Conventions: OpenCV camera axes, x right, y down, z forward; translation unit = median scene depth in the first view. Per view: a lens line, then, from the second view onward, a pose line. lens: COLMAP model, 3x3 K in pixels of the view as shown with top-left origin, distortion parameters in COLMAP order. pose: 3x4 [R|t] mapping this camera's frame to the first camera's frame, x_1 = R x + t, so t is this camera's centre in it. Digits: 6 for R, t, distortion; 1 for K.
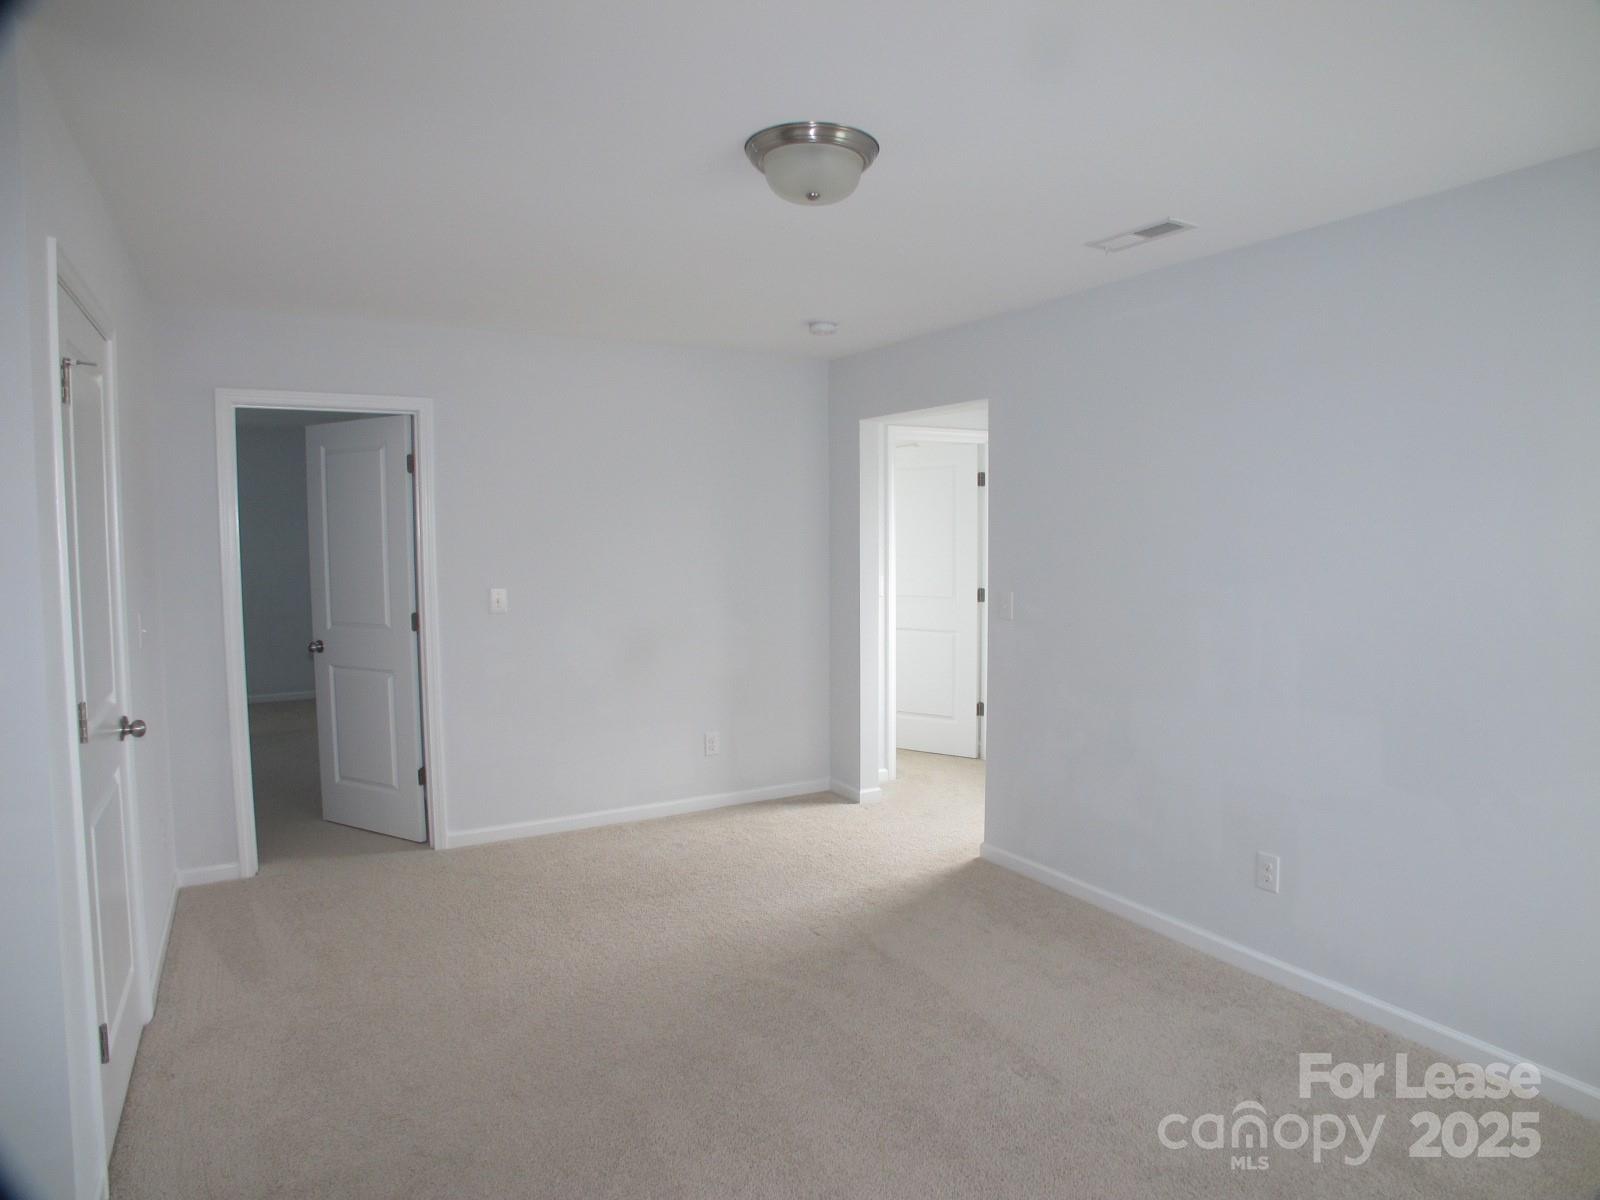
lens RADIAL K [[963.7, 0, 834.7], [0, 963.7, 590.1], [0, 0, 1]] dist [-0.074934, 0.015466]
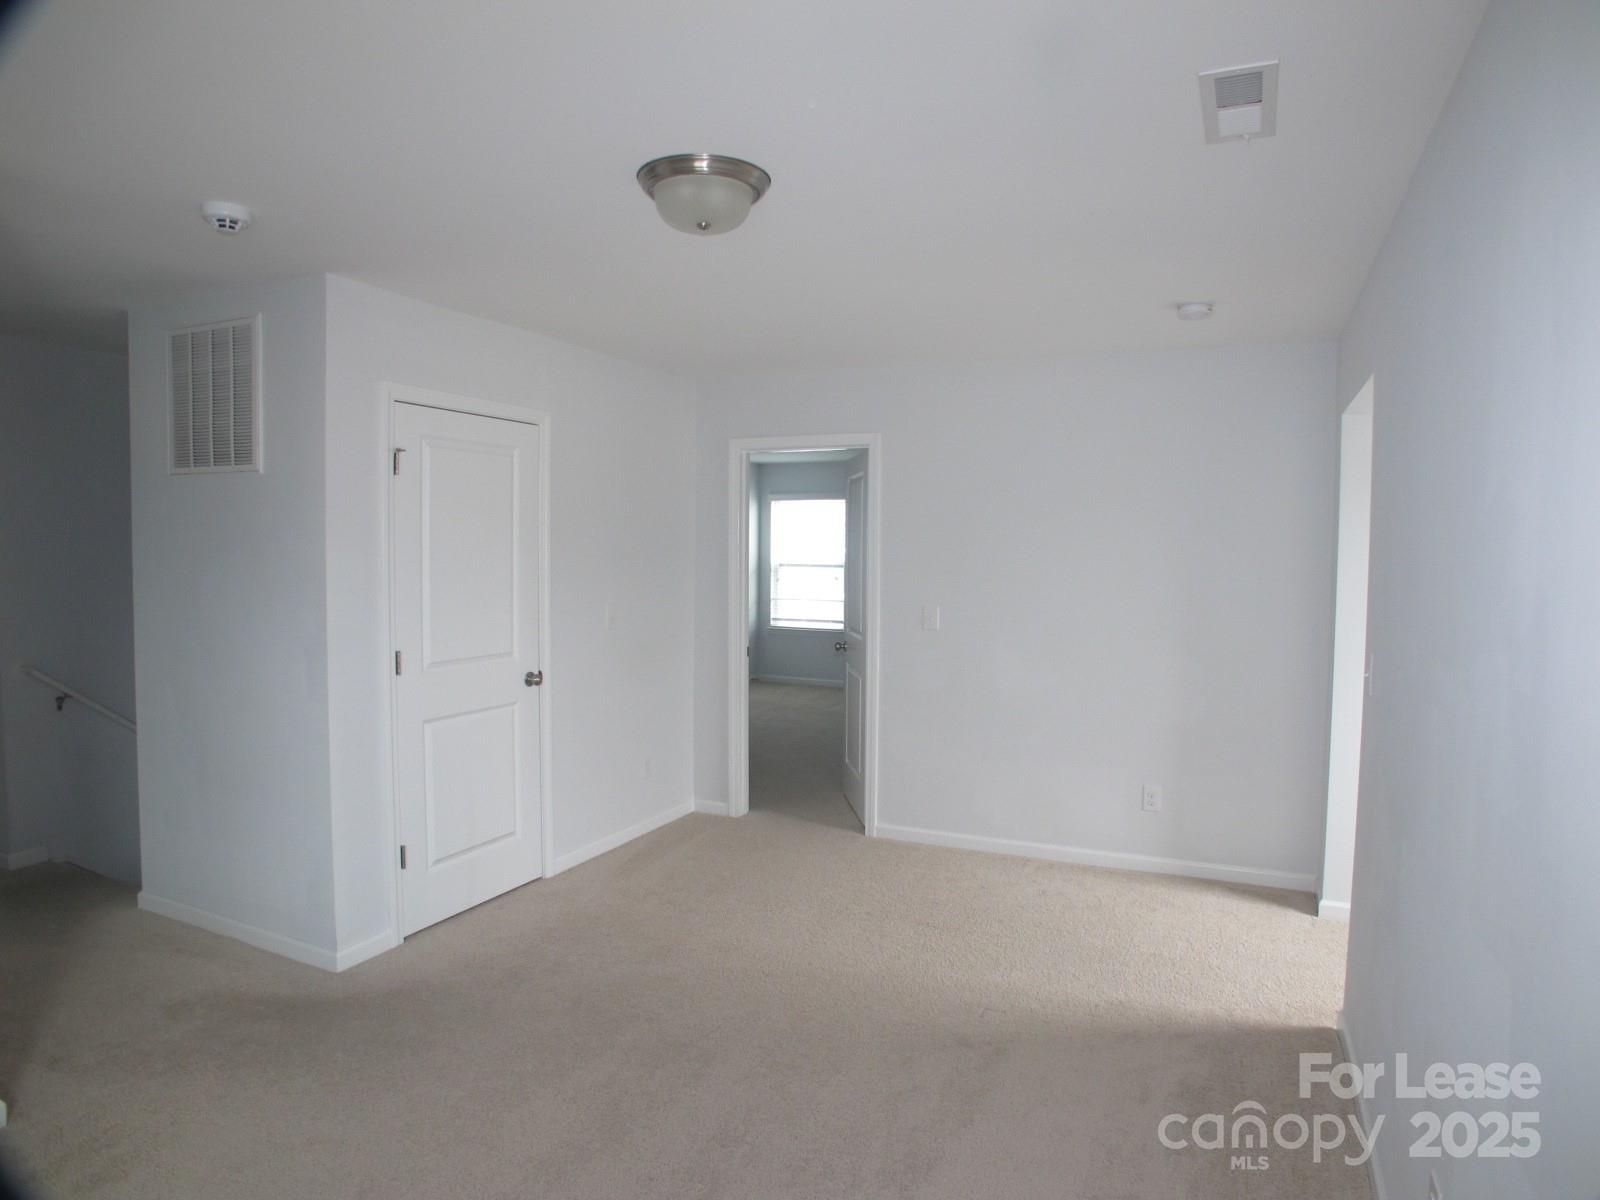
lens RADIAL K [[963.7, 0, 803.0], [0, 963.7, 602.6], [0, 0, 1]] dist [-0.074934, 0.015466]
pose [[0.576144, 0.053439, -0.815600, 0.425440], [-0.057706, 0.998030, 0.024629, -0.023944], [0.815309, 0.032876, 0.578092, 0.253320]]
